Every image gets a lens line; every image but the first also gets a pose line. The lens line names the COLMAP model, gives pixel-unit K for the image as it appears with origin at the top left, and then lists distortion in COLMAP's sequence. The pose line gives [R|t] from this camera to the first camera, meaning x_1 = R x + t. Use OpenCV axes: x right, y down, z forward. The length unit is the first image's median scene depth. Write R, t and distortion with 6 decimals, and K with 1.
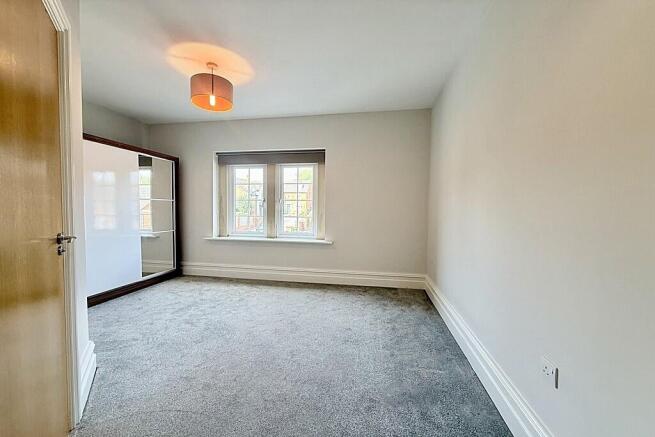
lens RADIAL K [[260.6, 0, 327.5], [0, 260.6, 218.5], [0, 0, 1]] dist [-0.000055, -0.000004]
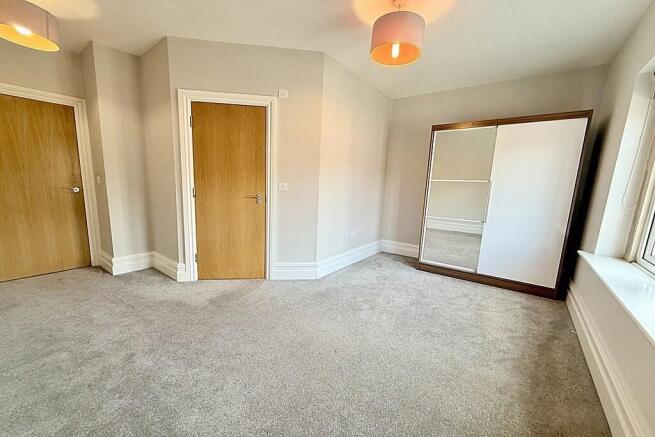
lens RADIAL K [[261.3, 0, 327.5], [0, 261.3, 218.5], [0, 0, 1]] dist [0.000331, 0.000024]
pose [[-0.452673, 0.096096, -0.886483, 0.300603], [-0.074760, 0.986585, 0.145123, -0.039286], [0.888537, 0.131967, -0.439417, 0.924669]]
